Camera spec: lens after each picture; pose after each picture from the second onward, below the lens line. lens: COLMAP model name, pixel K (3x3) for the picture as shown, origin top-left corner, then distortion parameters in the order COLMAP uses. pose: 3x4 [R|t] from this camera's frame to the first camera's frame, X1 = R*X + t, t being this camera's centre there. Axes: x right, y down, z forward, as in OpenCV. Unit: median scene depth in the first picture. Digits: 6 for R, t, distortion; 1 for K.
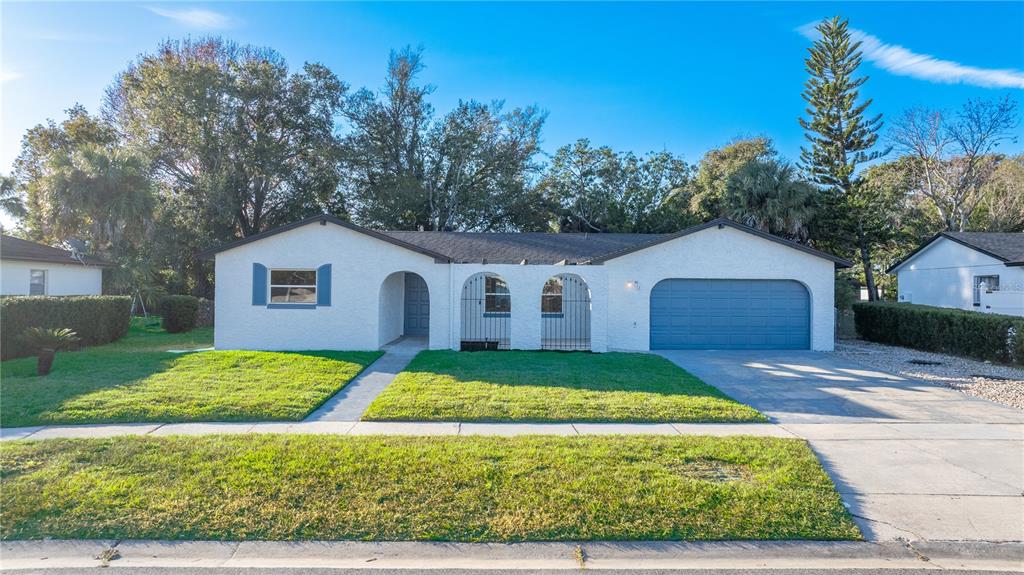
lens RADIAL K [[721.6, 0, 512.0], [0, 721.6, 287.5], [0, 0, 1]] dist [-0.008770, -0.002934]
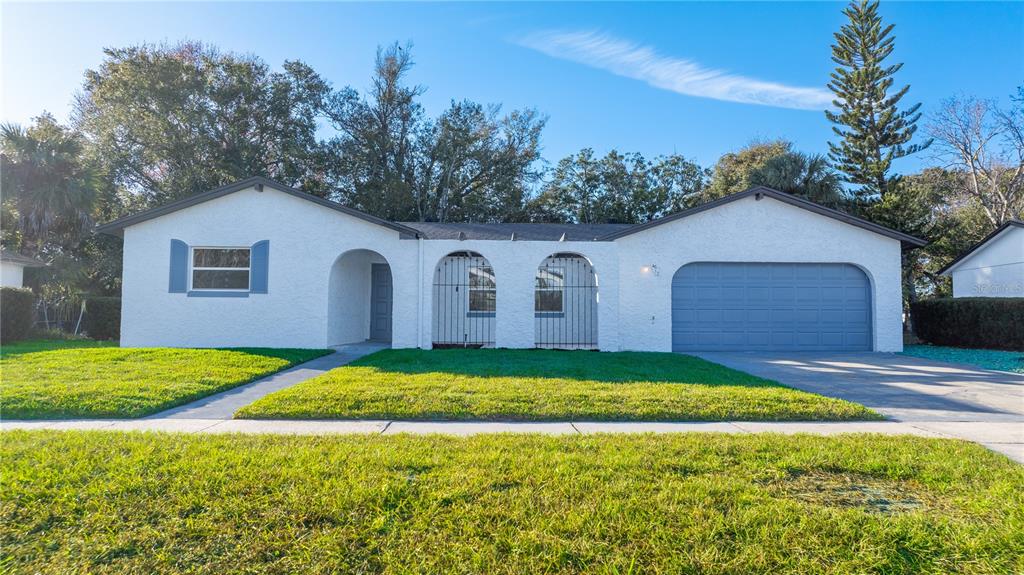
lens RADIAL K [[723.5, 0, 512.0], [0, 723.5, 287.5], [0, 0, 1]] dist [-0.008922, 0.001507]
pose [[0.999980, -0.002579, -0.005702, 0.010759], [0.002295, 0.998790, -0.049120, 0.030757], [0.005821, 0.049105, 0.998777, 0.110665]]
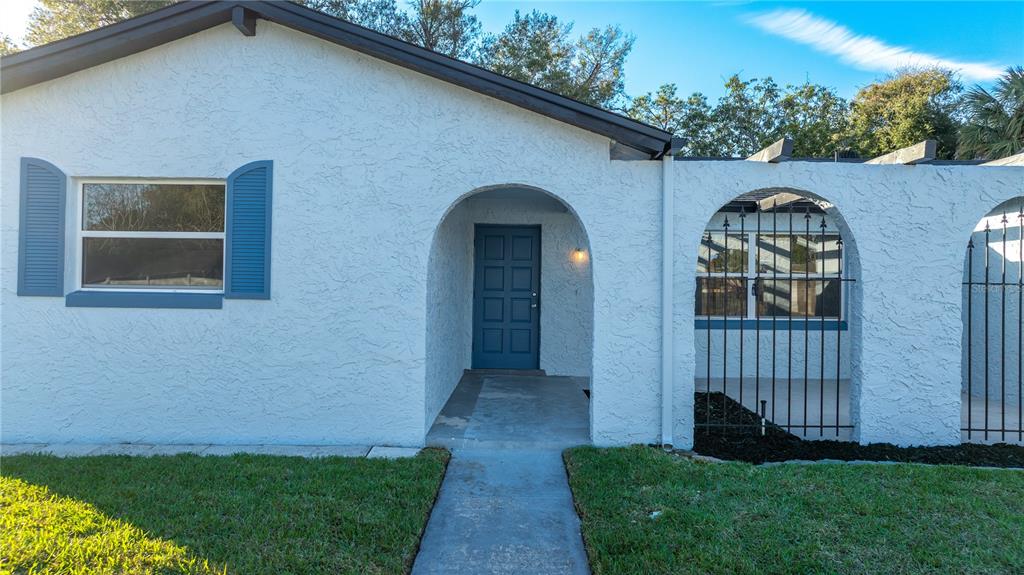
lens RADIAL K [[721.6, 0, 512.0], [0, 721.6, 287.5], [0, 0, 1]] dist [-0.008770, -0.002934]
pose [[0.999723, 0.003264, -0.023311, -0.074164], [-0.003214, 0.999992, 0.002186, 0.010438], [0.023318, -0.002111, 0.999726, 0.364522]]
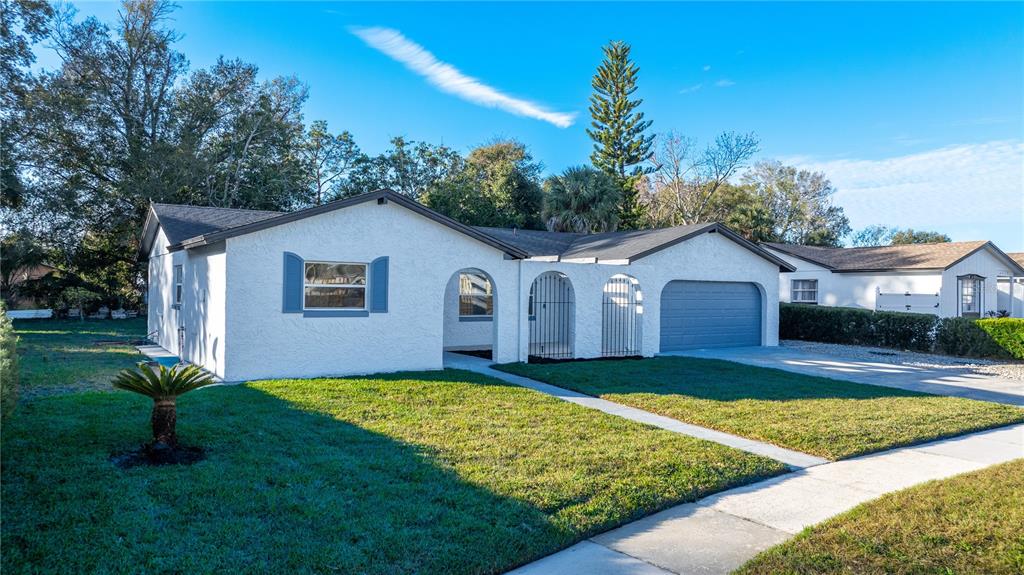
lens RADIAL K [[723.5, 0, 512.0], [0, 723.5, 287.5], [0, 0, 1]] dist [-0.008922, 0.001507]
pose [[0.845645, 0.005609, 0.533716, -0.285562], [-0.009364, 0.999947, 0.004328, -0.002546], [-0.533664, -0.008658, 0.845652, 0.151137]]
